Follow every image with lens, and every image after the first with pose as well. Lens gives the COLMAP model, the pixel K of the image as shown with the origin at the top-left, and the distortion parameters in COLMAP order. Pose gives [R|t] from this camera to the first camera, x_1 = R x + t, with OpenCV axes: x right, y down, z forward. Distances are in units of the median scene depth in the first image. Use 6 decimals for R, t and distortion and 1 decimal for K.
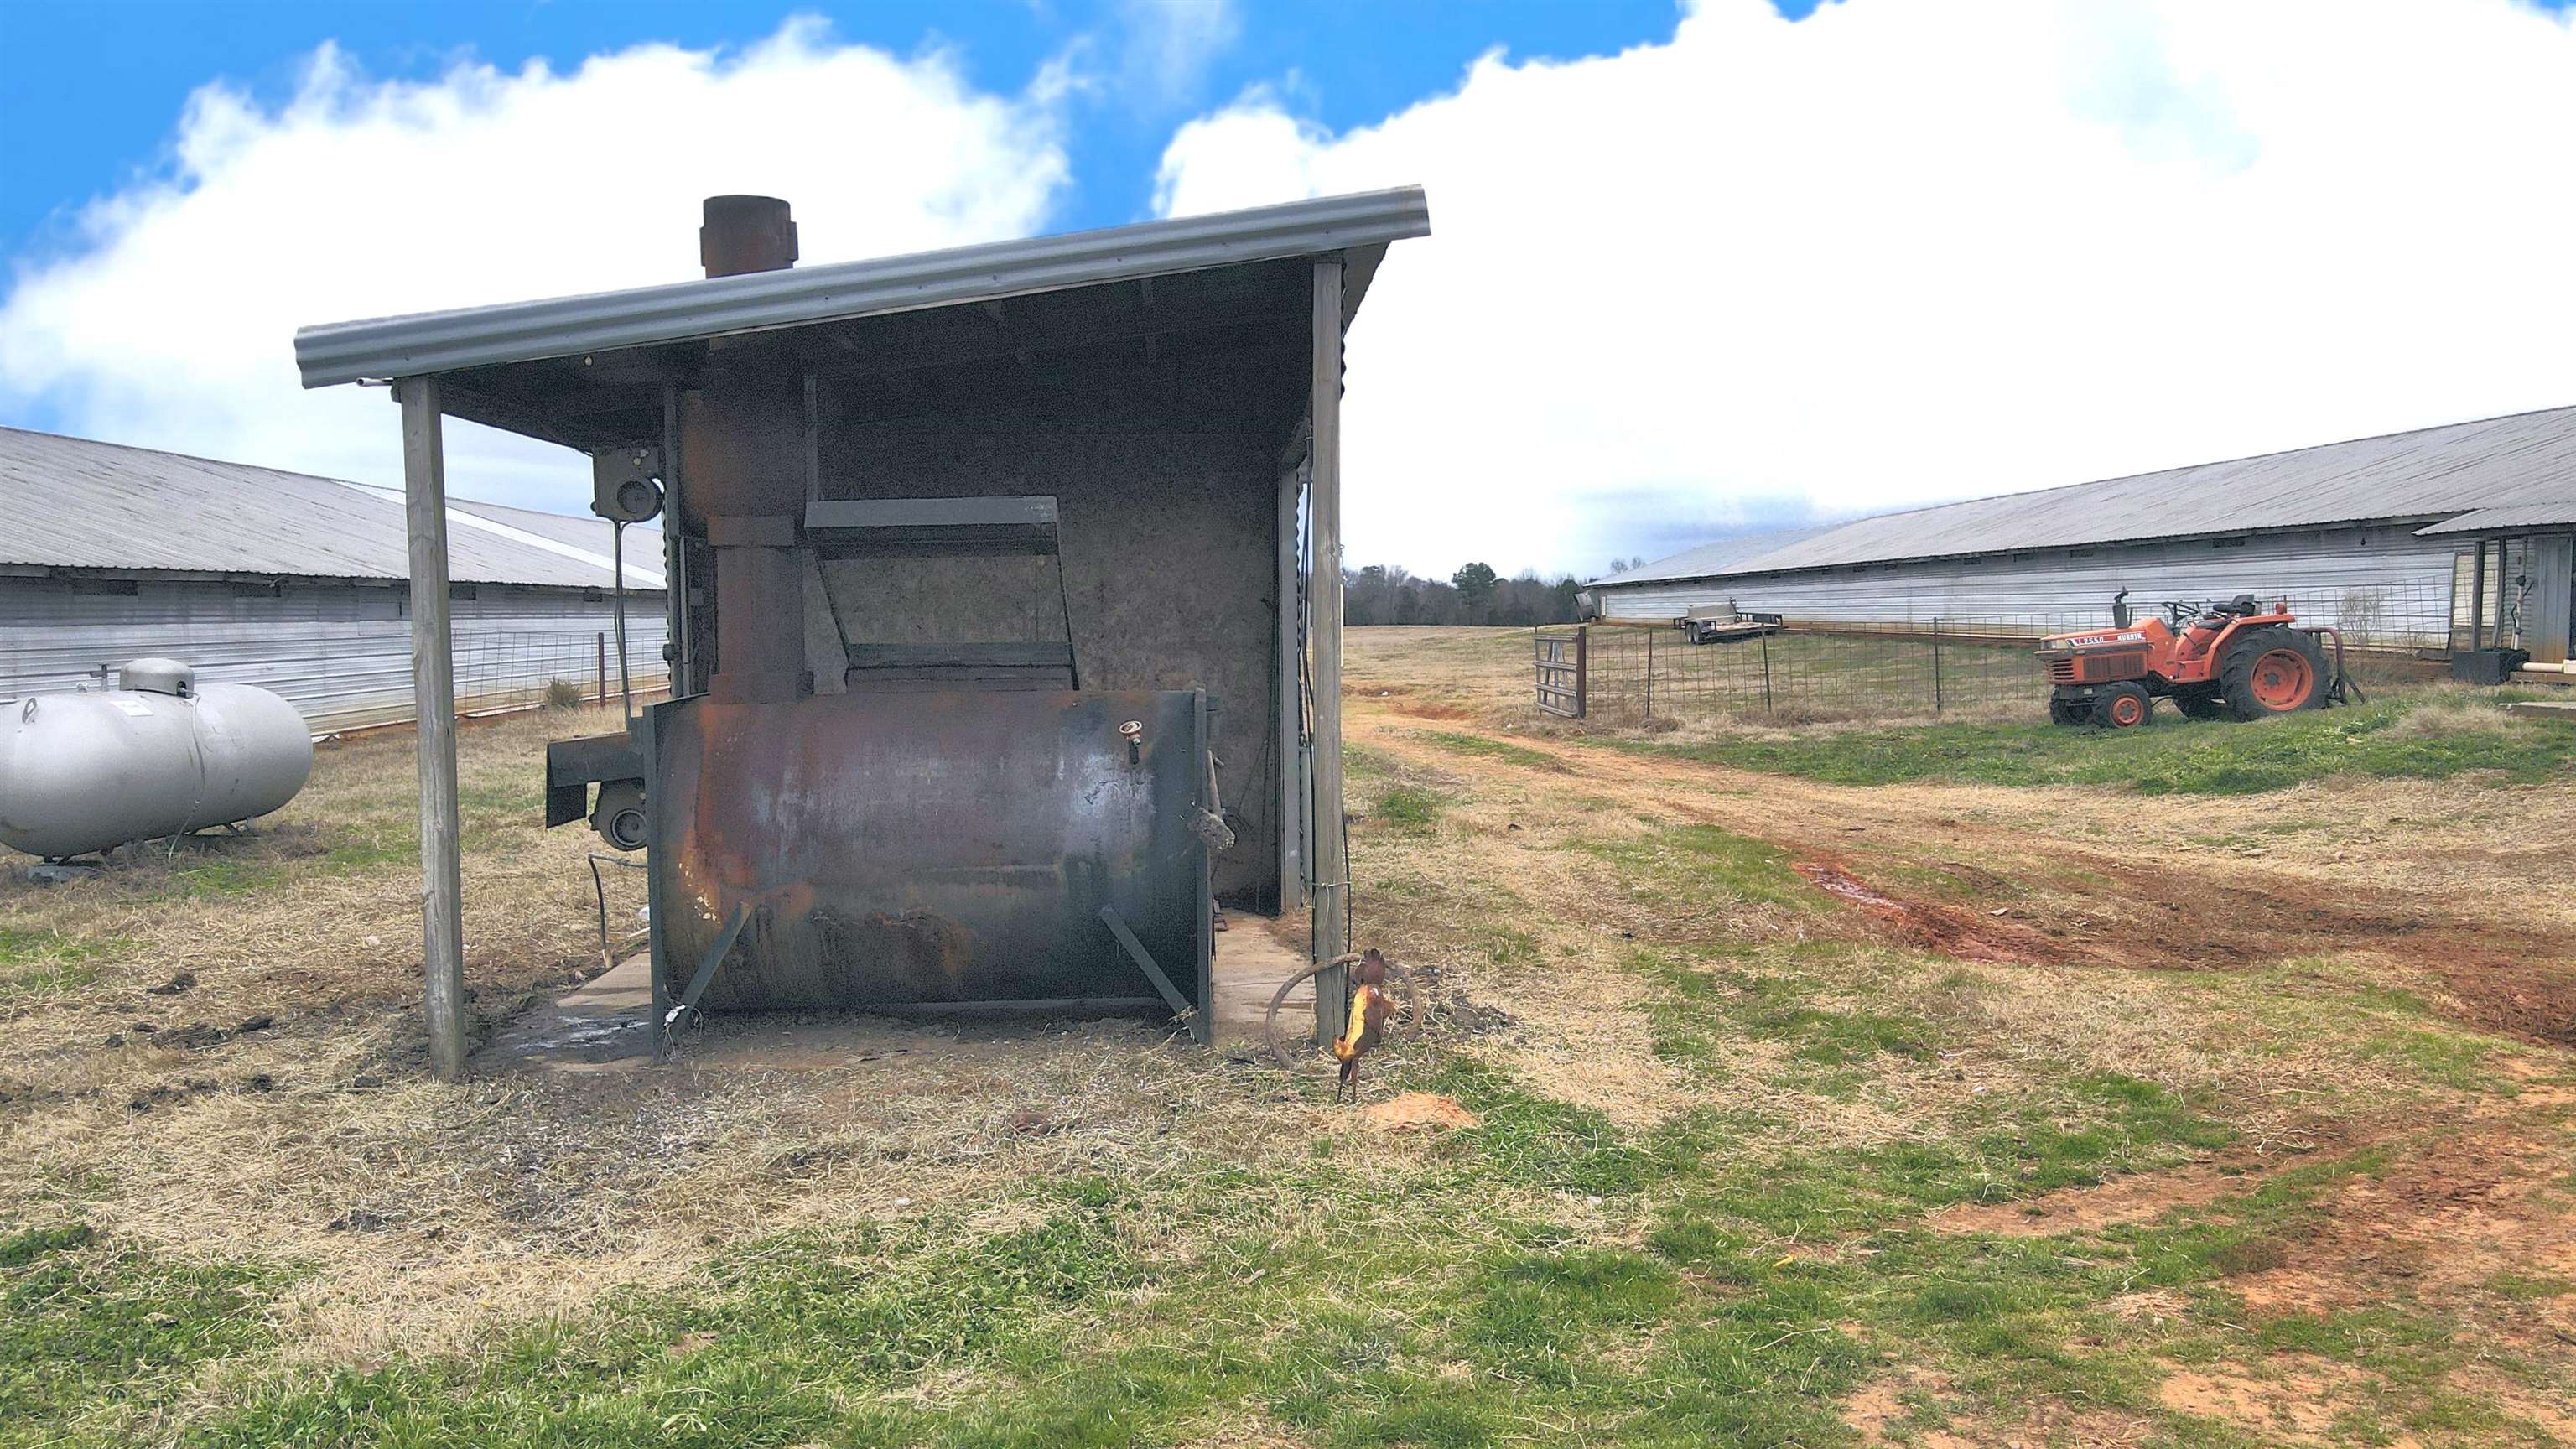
lens RADIAL K [[1885.9, 0, 1295.5], [0, 1885.9, 729.4], [0, 0, 1]] dist [-0.001300, 0.011564]
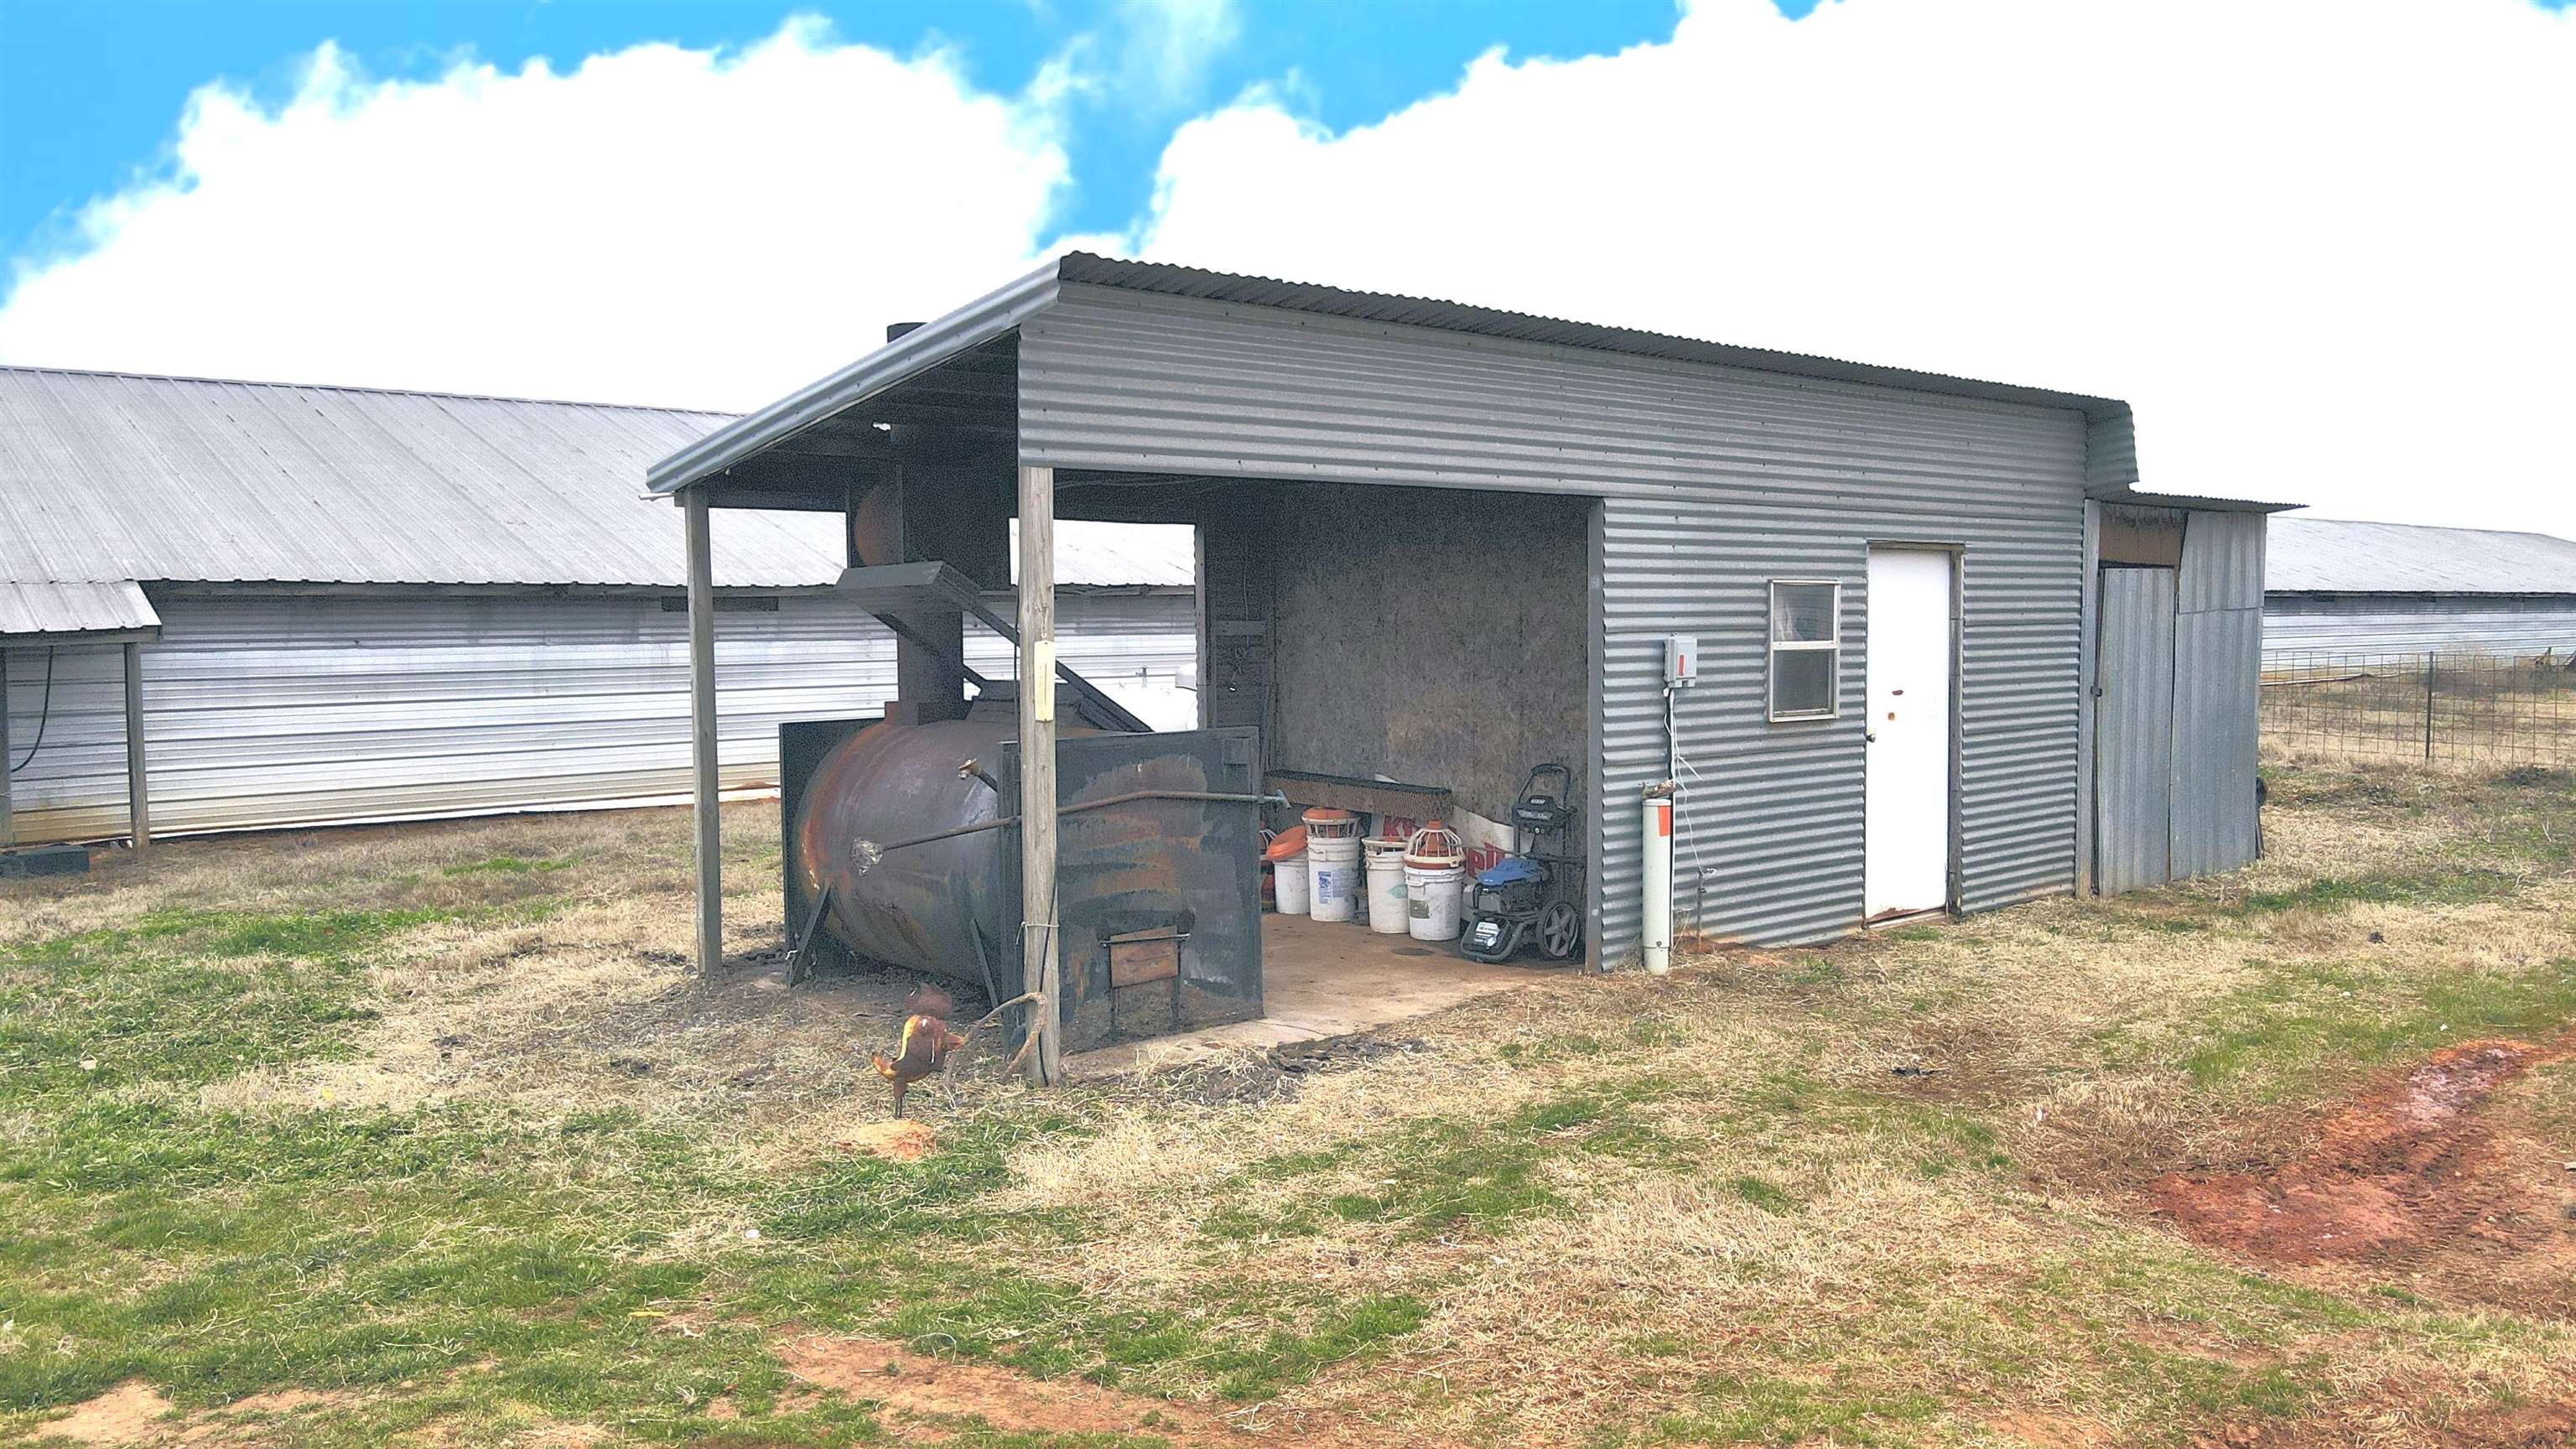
lens RADIAL K [[1885.9, 0, 1298.3], [0, 1885.9, 725.3], [0, 0, 1]] dist [-0.001300, 0.011564]
pose [[0.616164, 0.050164, -0.786019, 0.973807], [-0.048395, 0.998495, 0.025787, -0.066020], [0.786130, 0.022150, 0.617664, 0.481006]]
